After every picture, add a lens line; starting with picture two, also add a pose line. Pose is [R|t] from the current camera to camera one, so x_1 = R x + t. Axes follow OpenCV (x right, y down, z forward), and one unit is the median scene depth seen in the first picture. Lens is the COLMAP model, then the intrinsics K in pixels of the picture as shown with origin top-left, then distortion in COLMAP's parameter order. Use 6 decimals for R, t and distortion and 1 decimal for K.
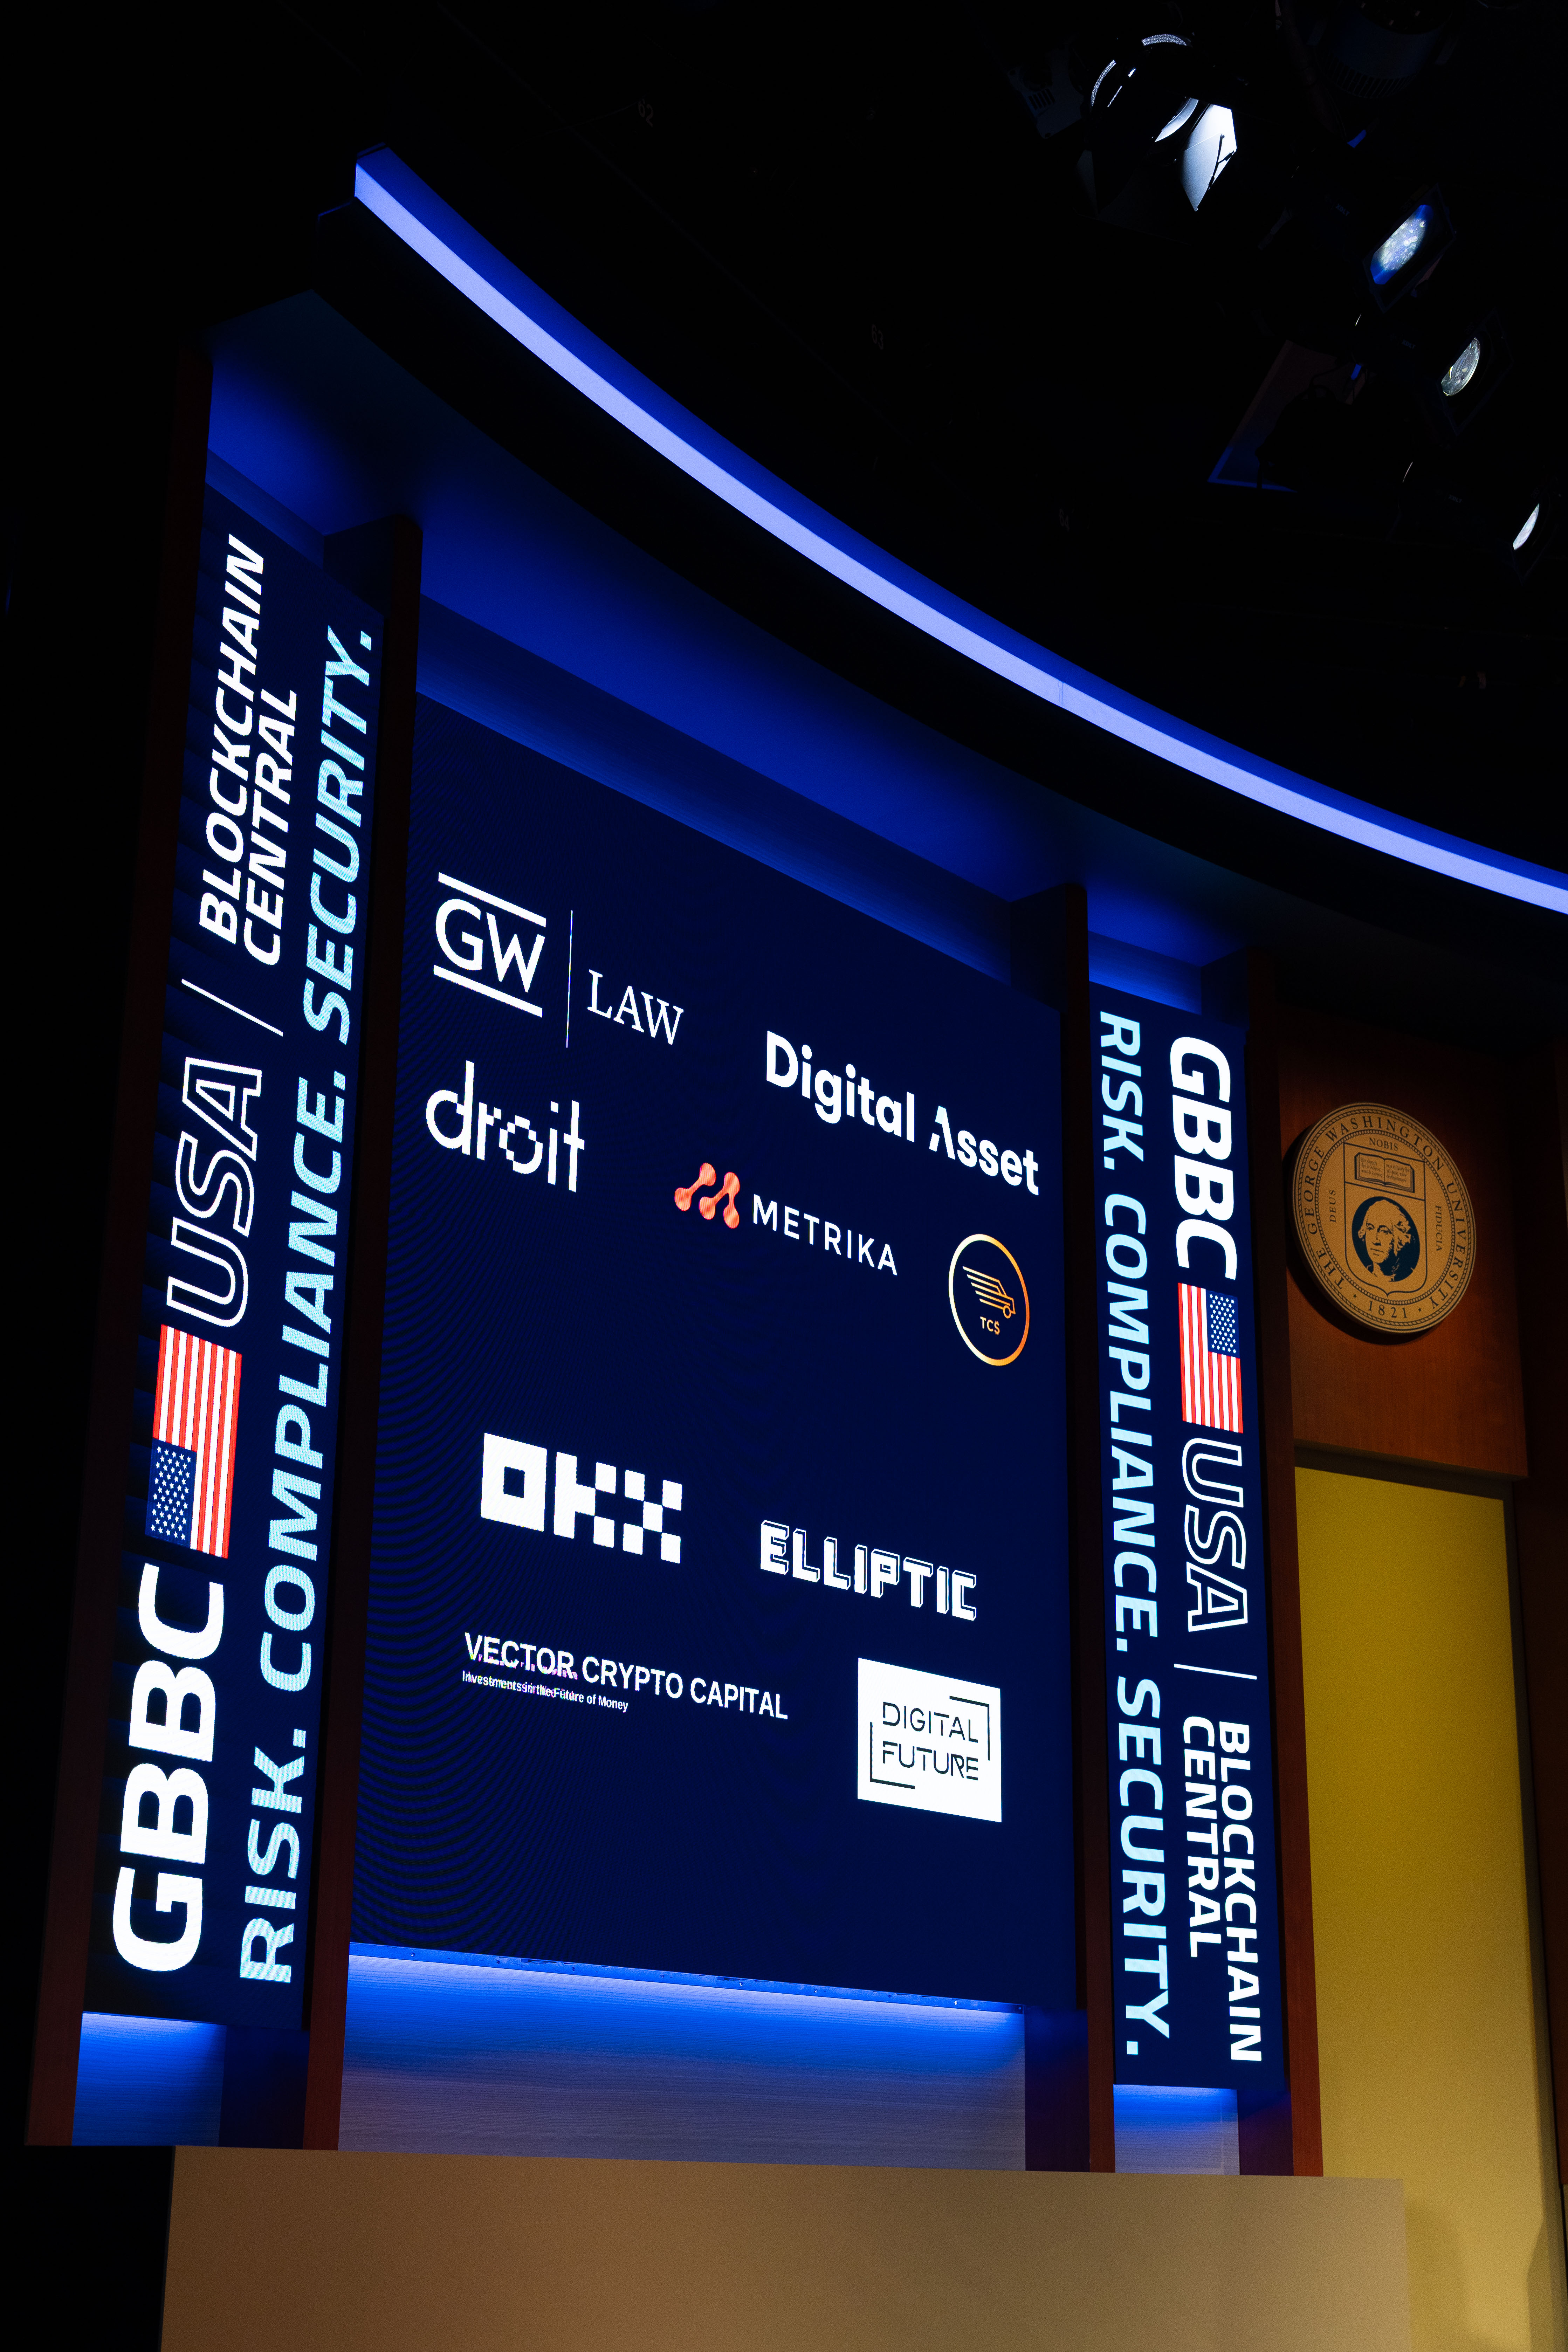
lens RADIAL K [[2897.3, 0, 800.1], [0, 2897.3, 1191.9], [0, 0, 1]] dist [0.006577, 0.000000]
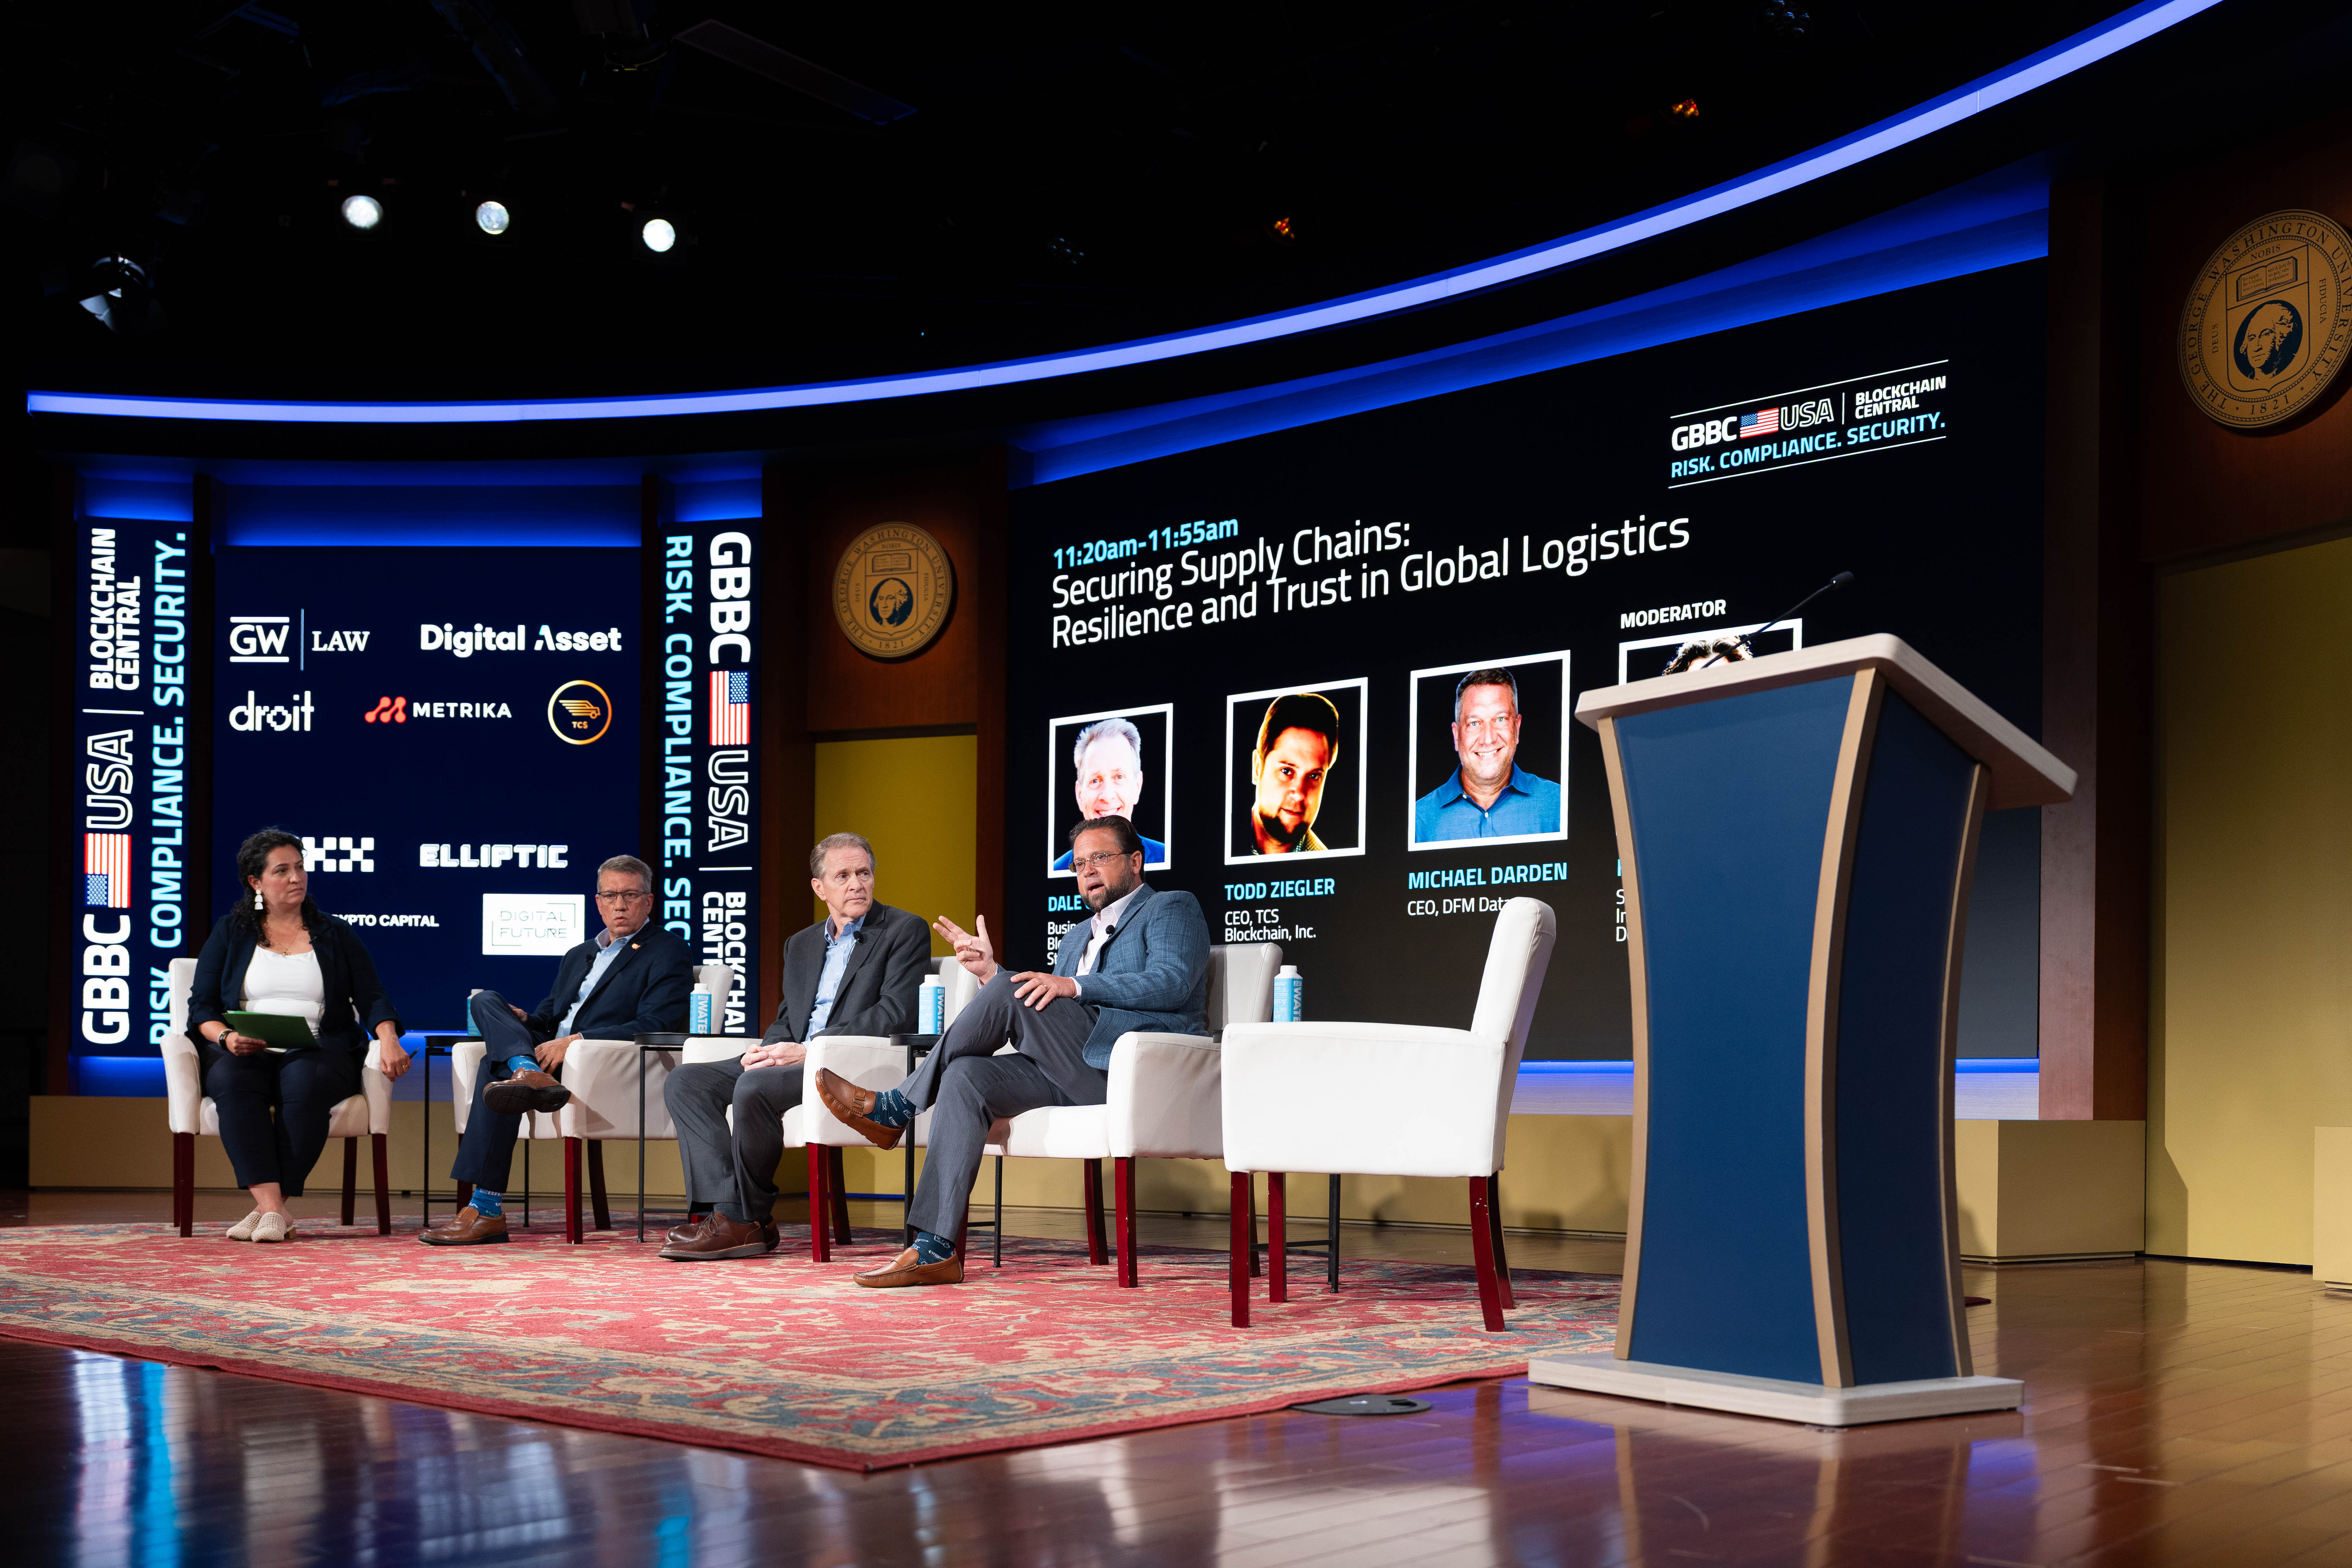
lens RADIAL K [[2322.5, 0, 1229.7], [0, 2322.5, 1104.7], [0, 0, 1]] dist [-0.011059, 0.000000]
pose [[0.644983, -0.012535, -0.764094, 1.813675], [0.246747, 0.949727, 0.192703, 0.109100], [0.723265, -0.312828, 0.615651, 0.231343]]
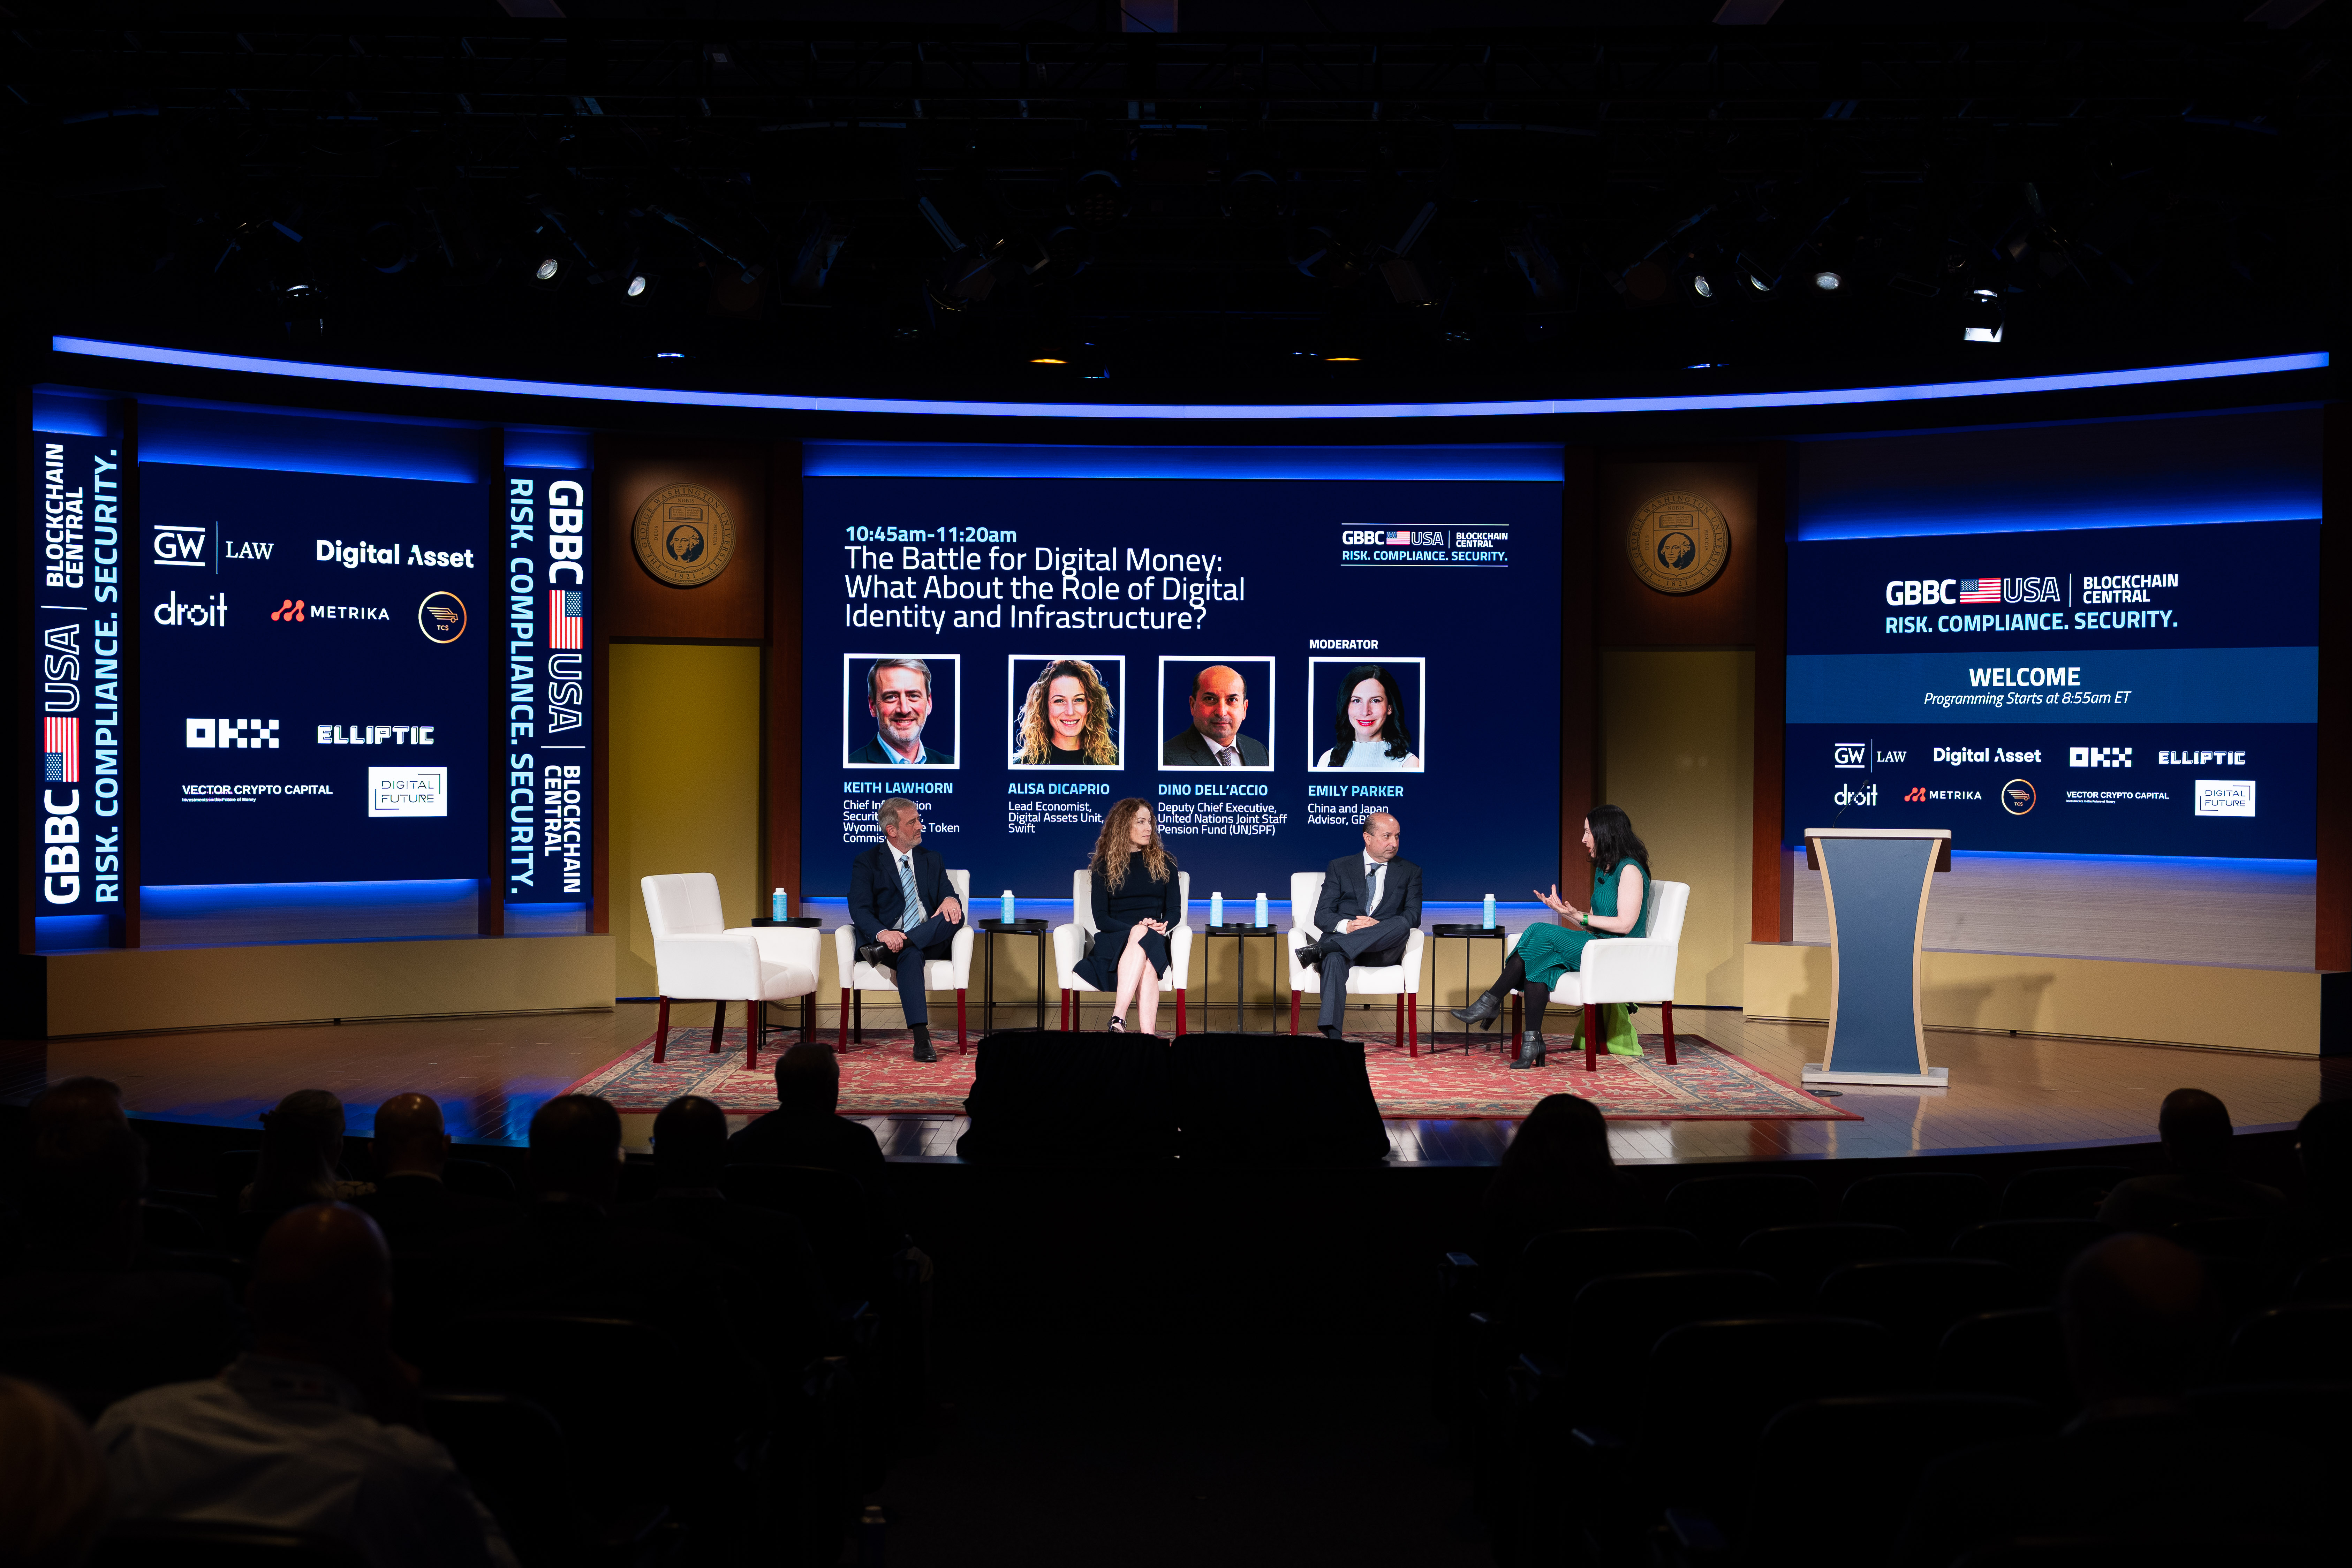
lens RADIAL K [[3002.5, 0, 1235.8], [0, 3002.5, 752.9], [0, 0, 1]] dist [-0.025677, 0.000000]
pose [[0.987805, -0.010672, -0.155330, 1.286809], [0.059864, 0.946990, 0.315638, -0.709546], [0.143728, -0.321087, 0.936080, -1.571346]]
